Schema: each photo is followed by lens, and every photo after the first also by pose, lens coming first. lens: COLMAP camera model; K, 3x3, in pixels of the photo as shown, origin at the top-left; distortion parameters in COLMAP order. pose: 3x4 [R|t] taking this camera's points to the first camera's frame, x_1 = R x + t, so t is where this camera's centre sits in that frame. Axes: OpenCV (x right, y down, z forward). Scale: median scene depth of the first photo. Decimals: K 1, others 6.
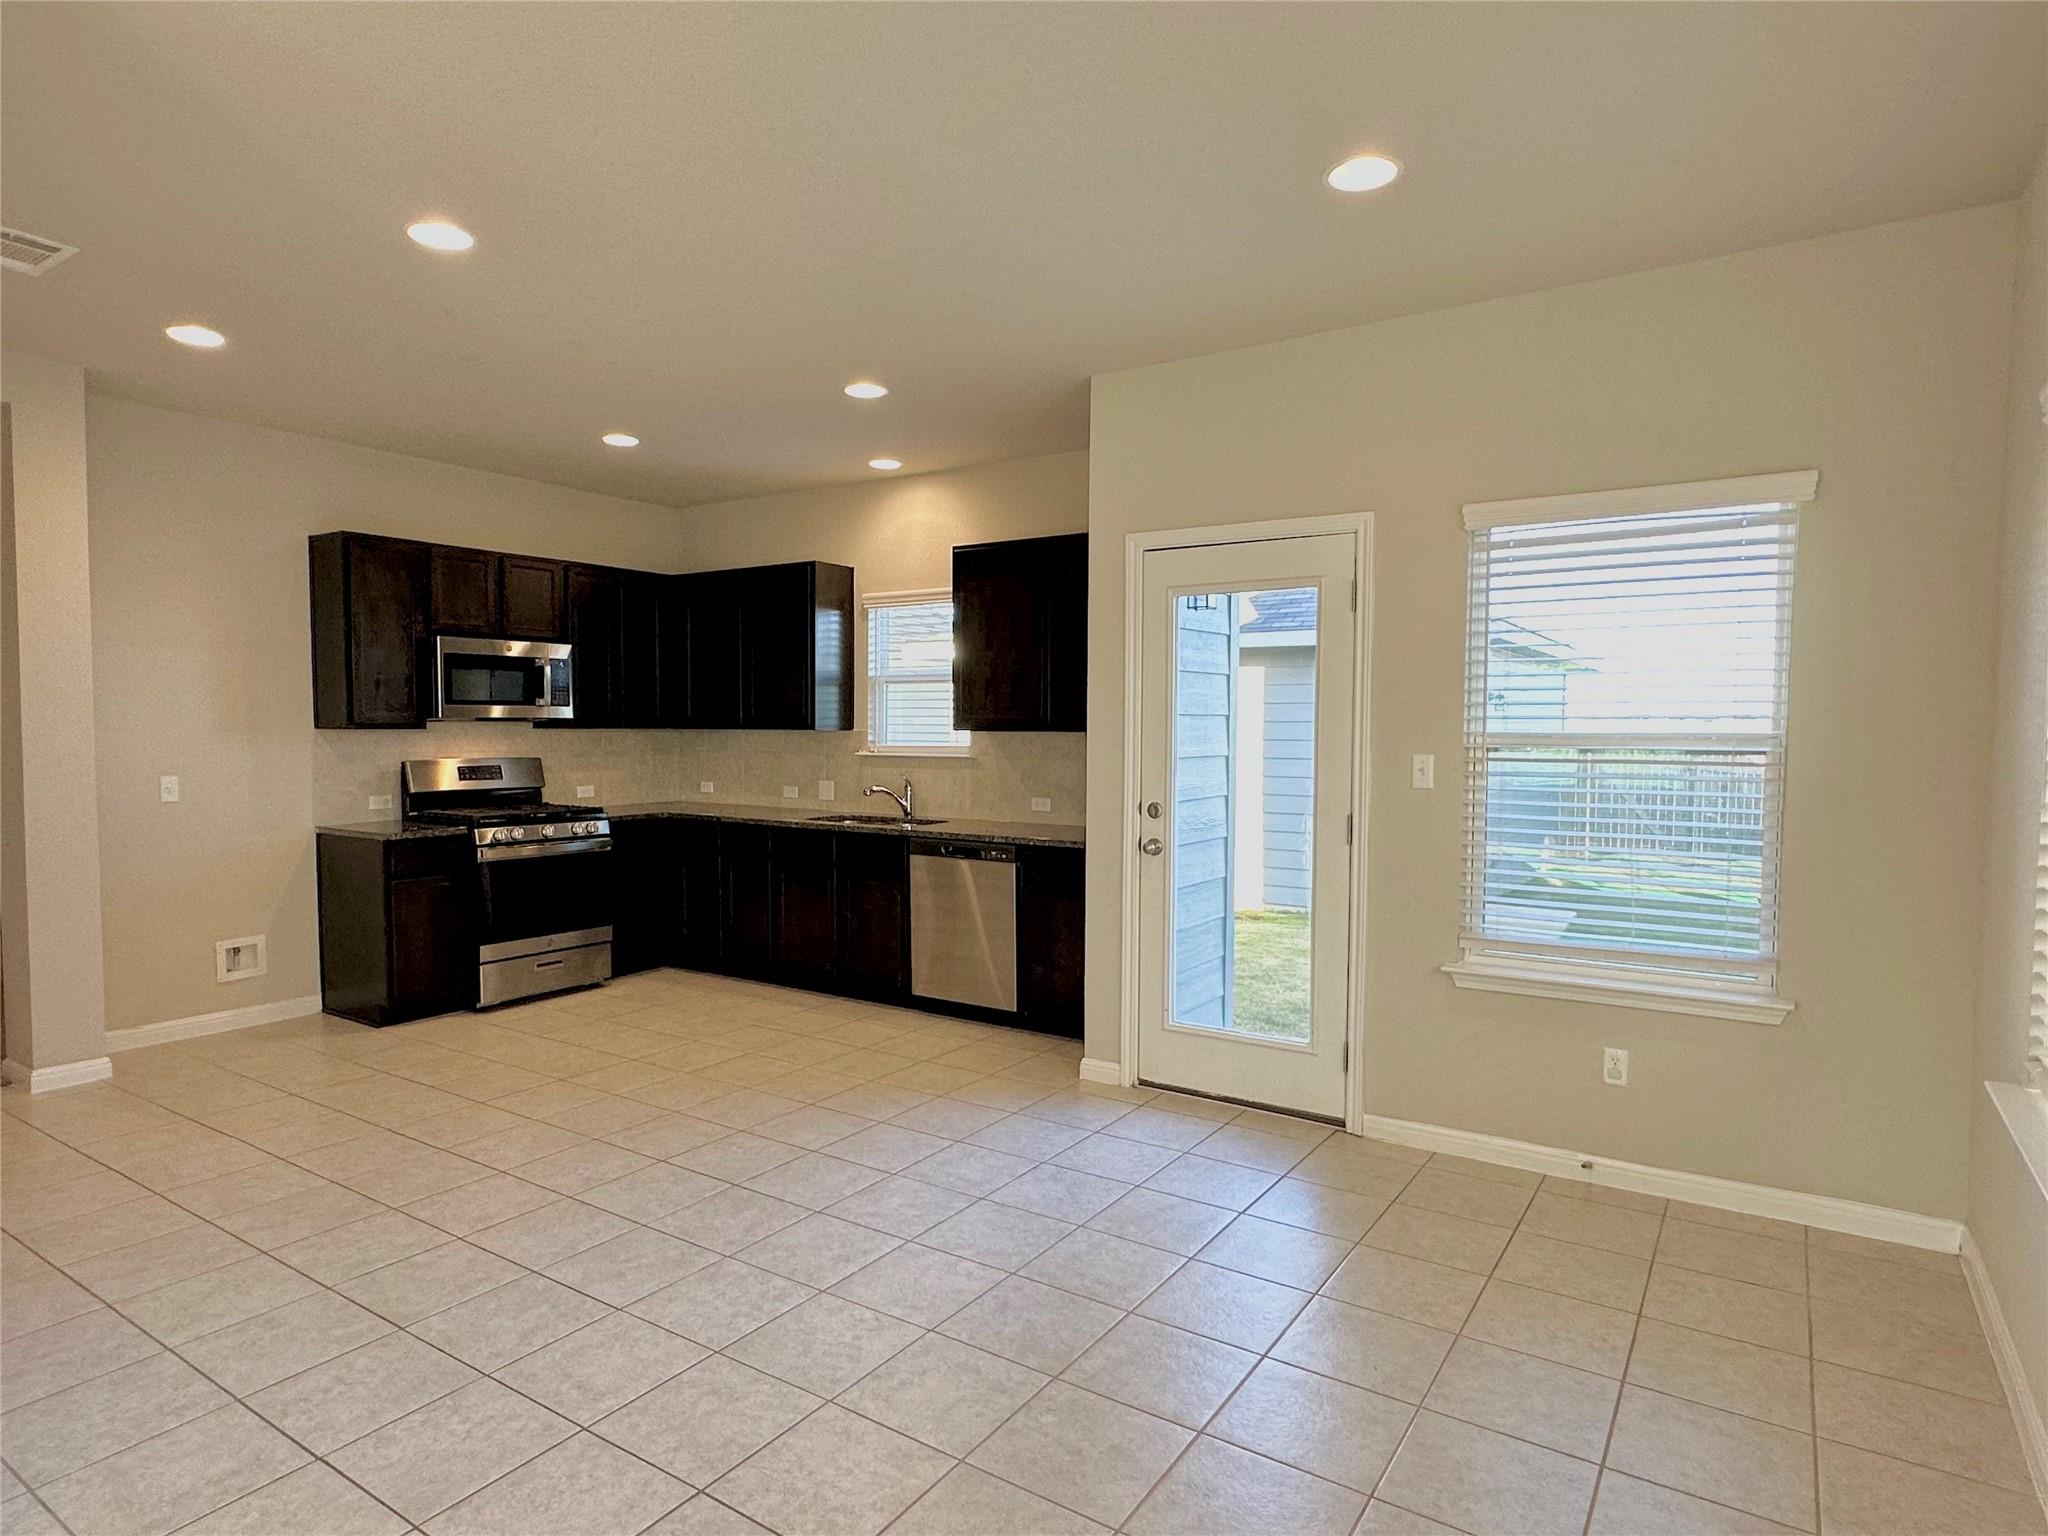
lens RADIAL K [[1152.9, 0, 1019.4], [0, 1152.9, 778.9], [0, 0, 1]] dist [-0.001973, 0.000141]
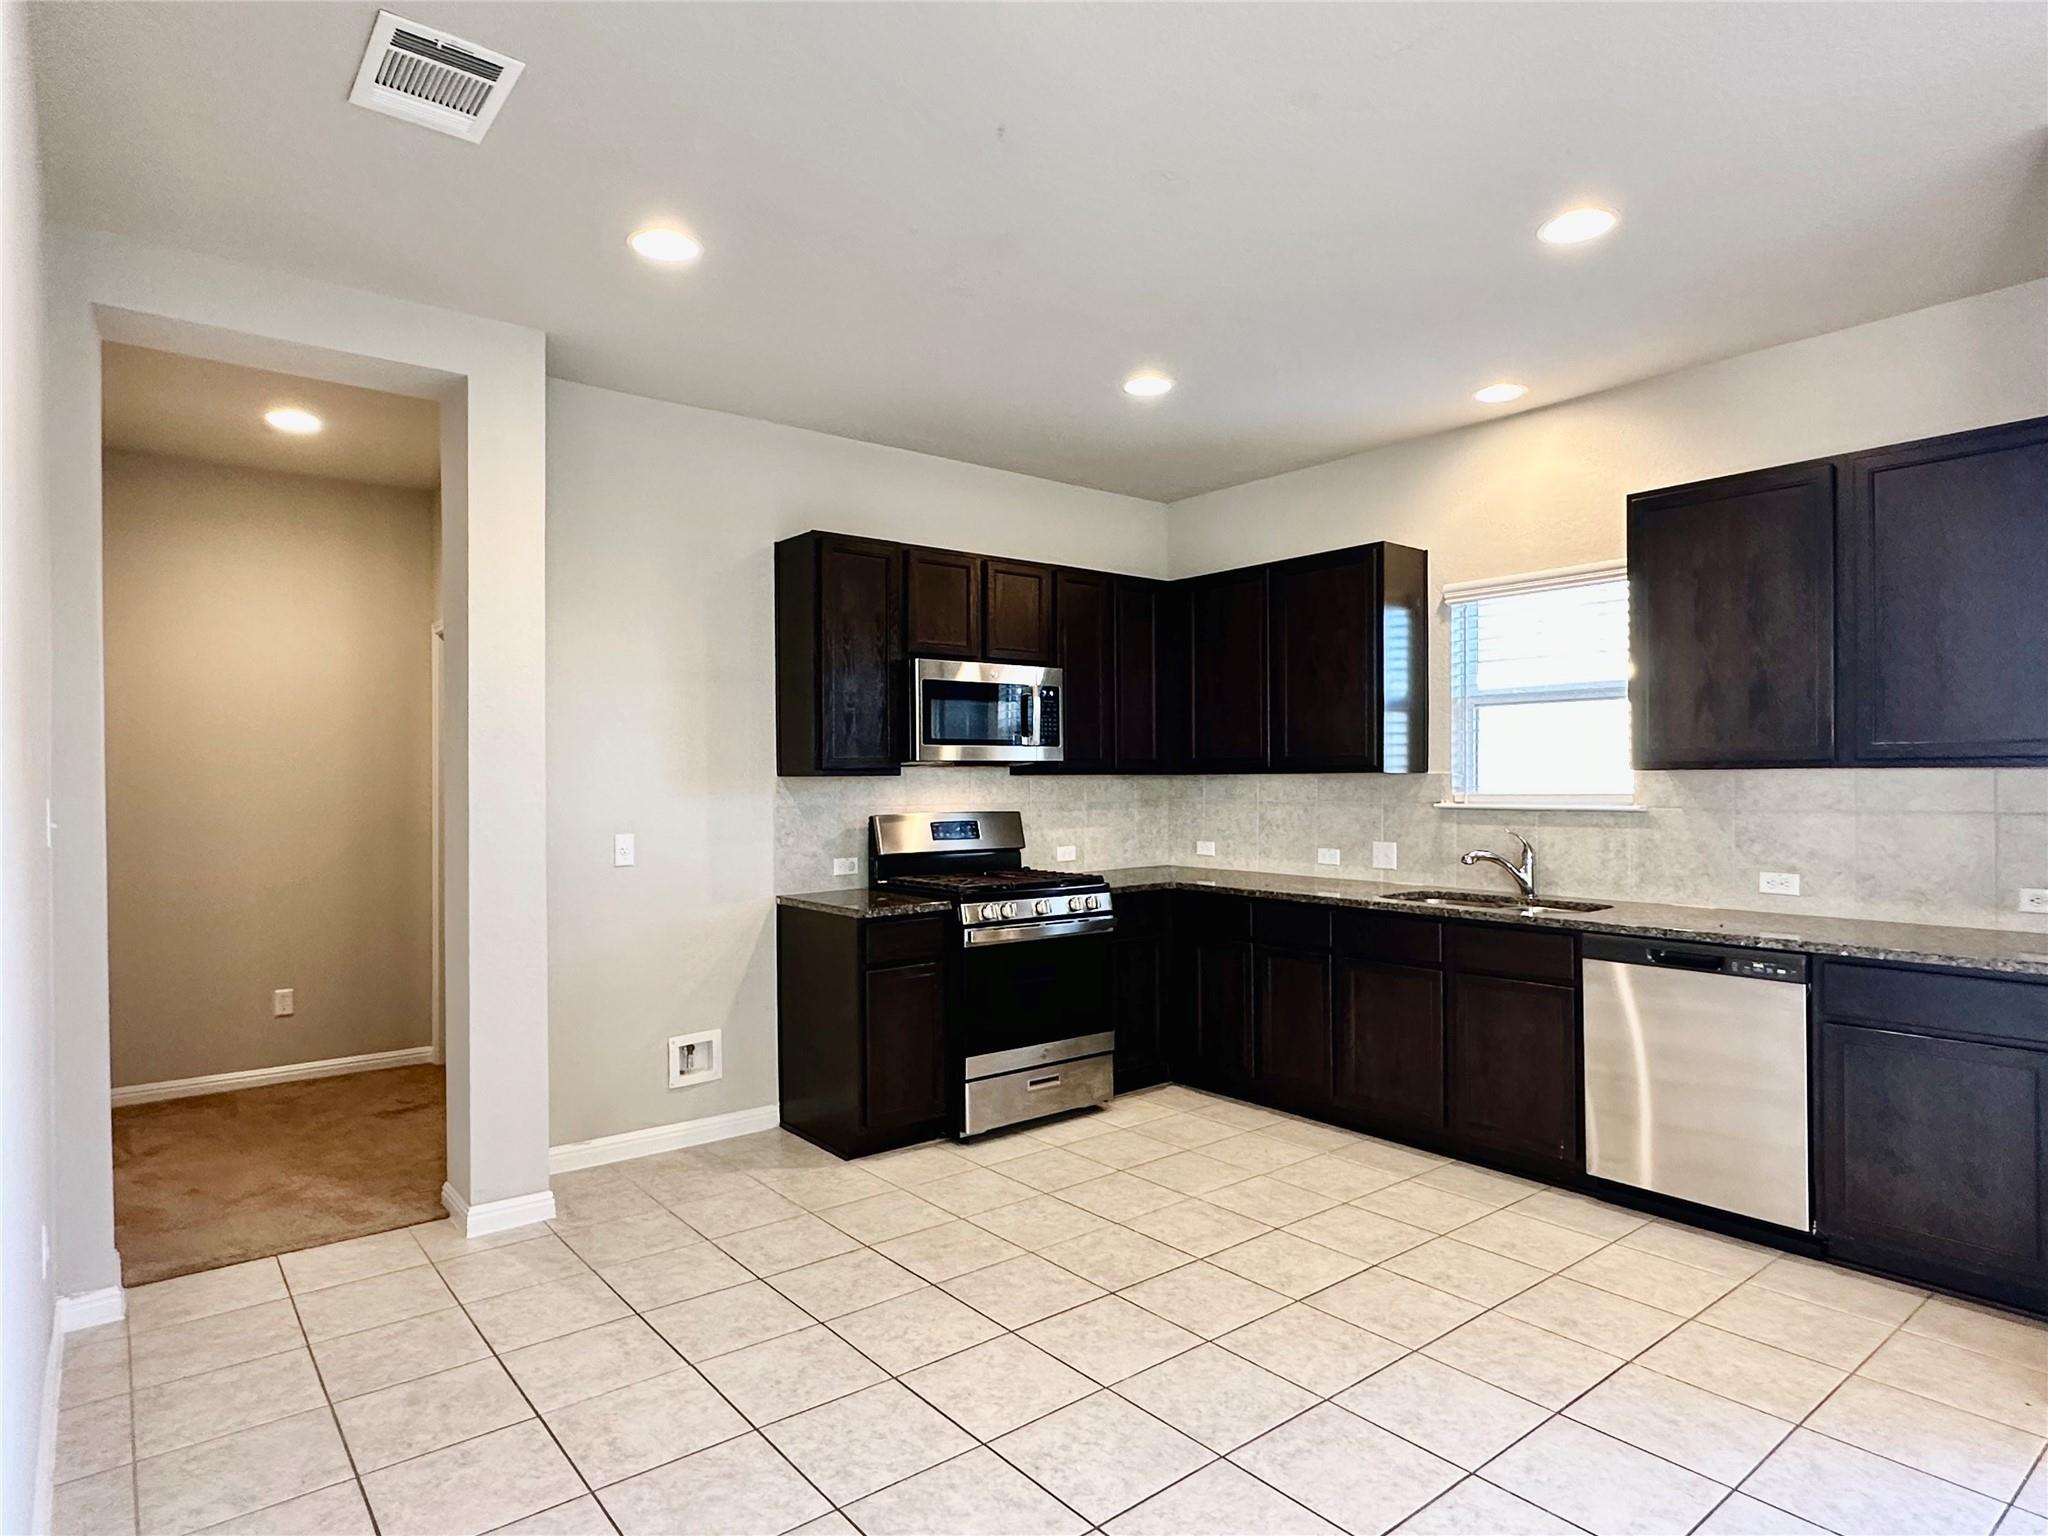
lens RADIAL K [[1152.9, 0, 1019.4], [0, 1152.9, 778.9], [0, 0, 1]] dist [-0.001973, 0.000141]
pose [[0.952657, -0.009389, -0.303902, -0.191244], [-0.004594, 0.998964, -0.045264, -0.005070], [0.304012, 0.044518, 0.951628, 0.262556]]
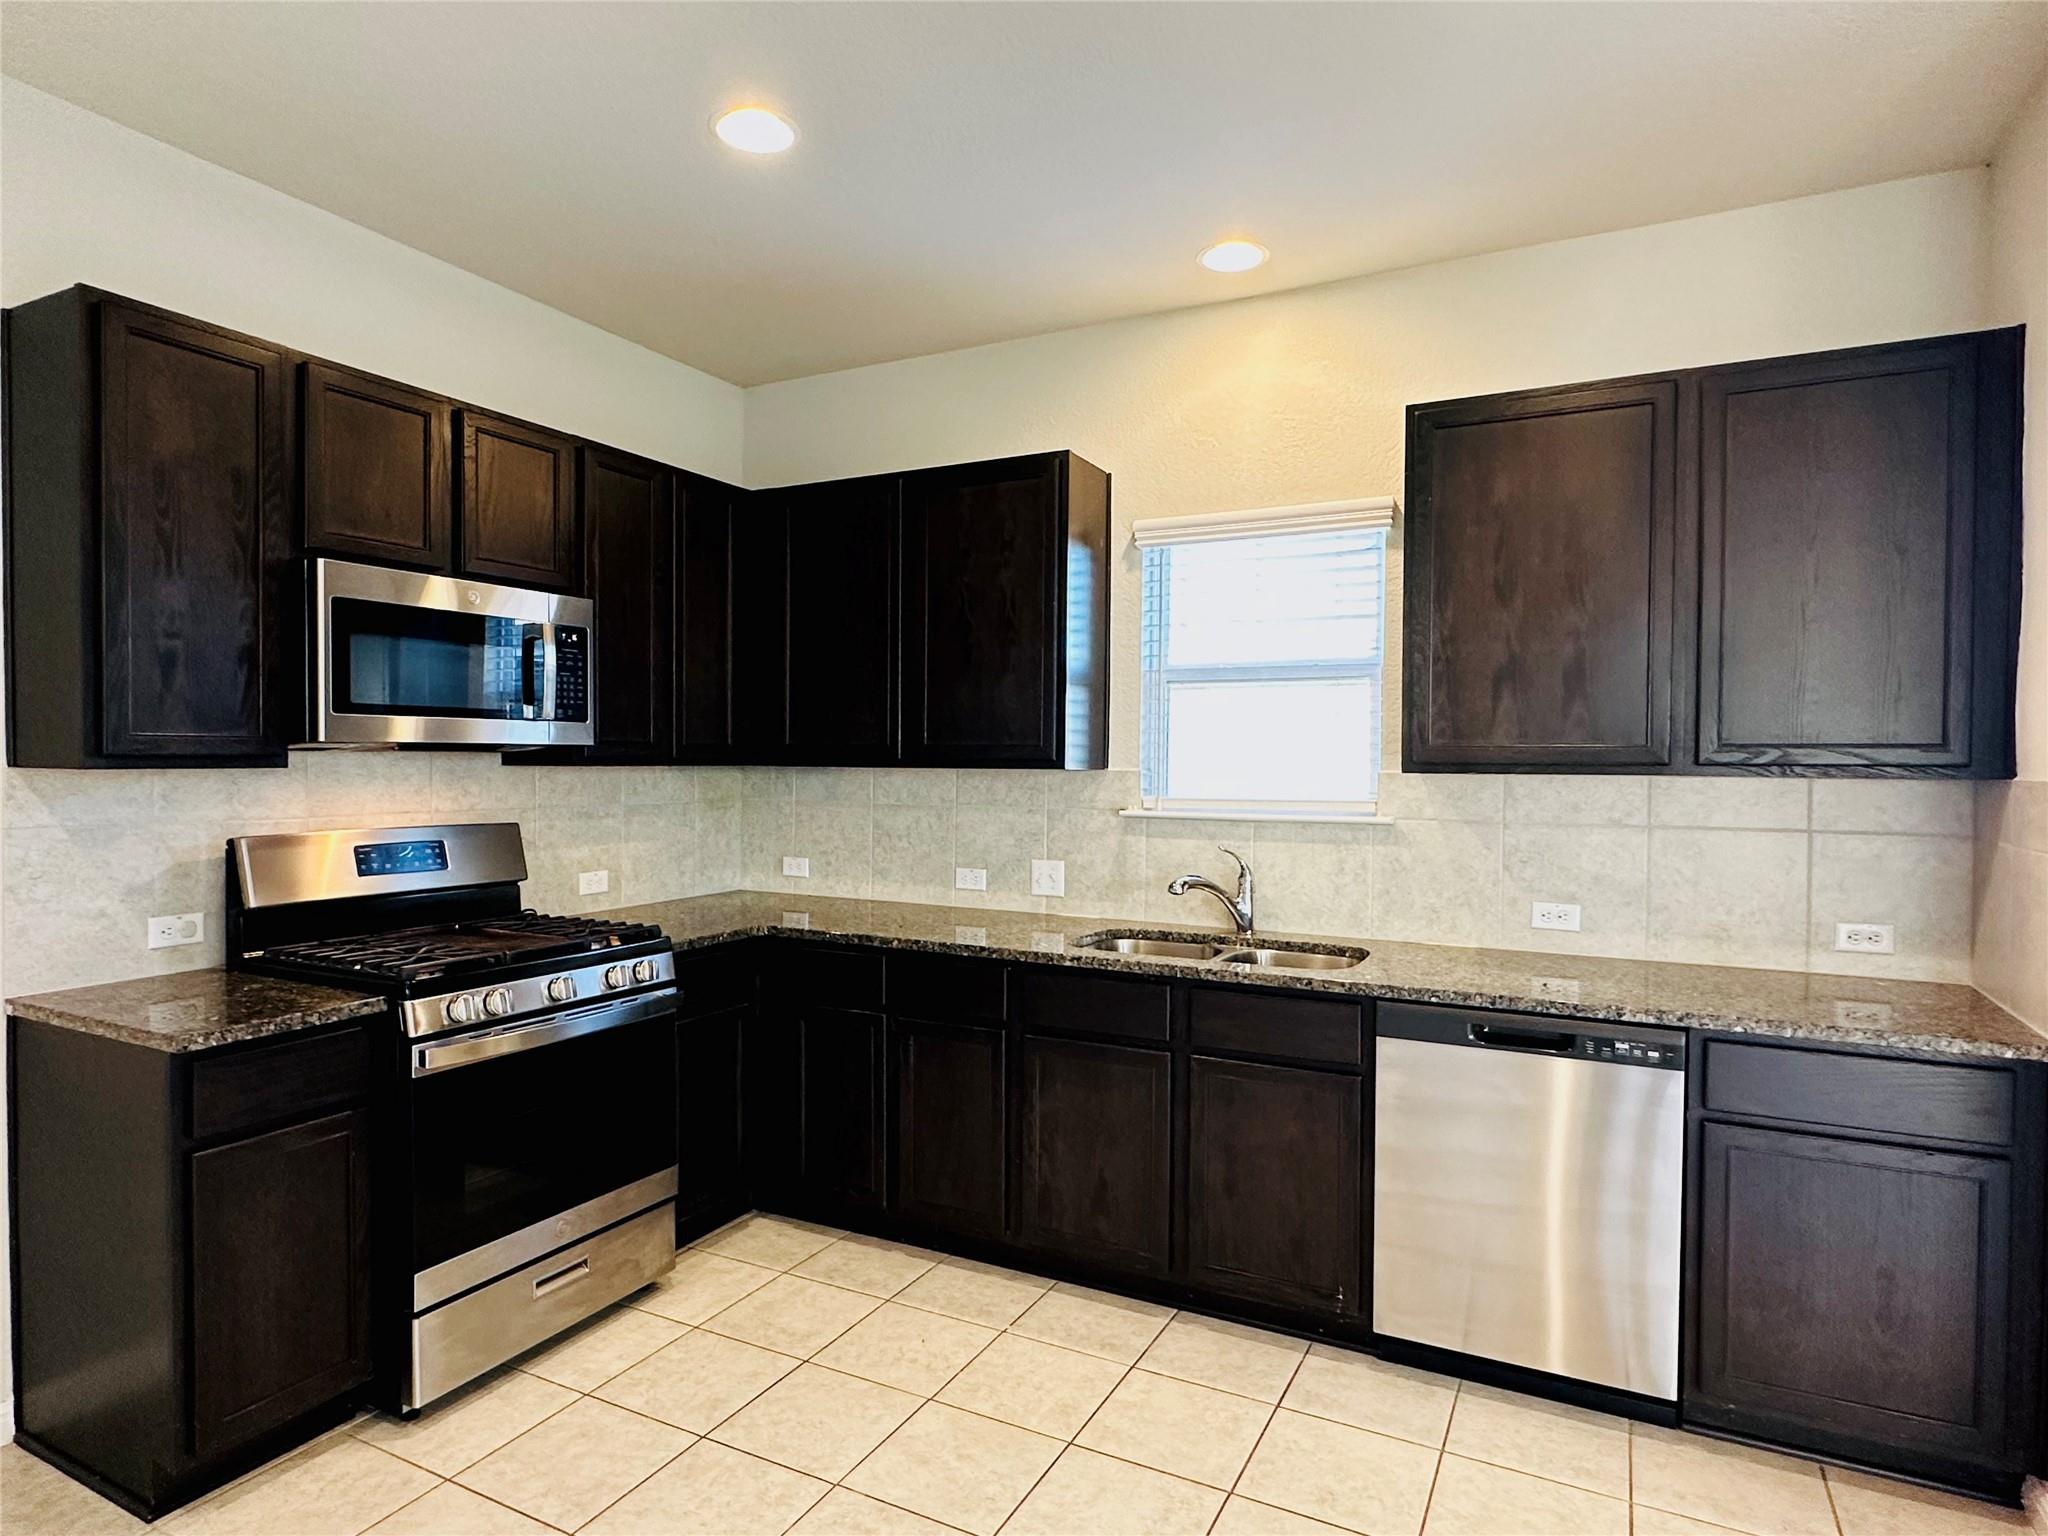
lens RADIAL K [[1152.9, 0, 1019.4], [0, 1152.9, 778.9], [0, 0, 1]] dist [-0.001973, 0.000141]
pose [[0.994412, 0.000616, 0.105570, -0.276635], [0.002384, 0.999597, -0.028287, -0.025309], [-0.105545, 0.028381, 0.994009, 0.520688]]
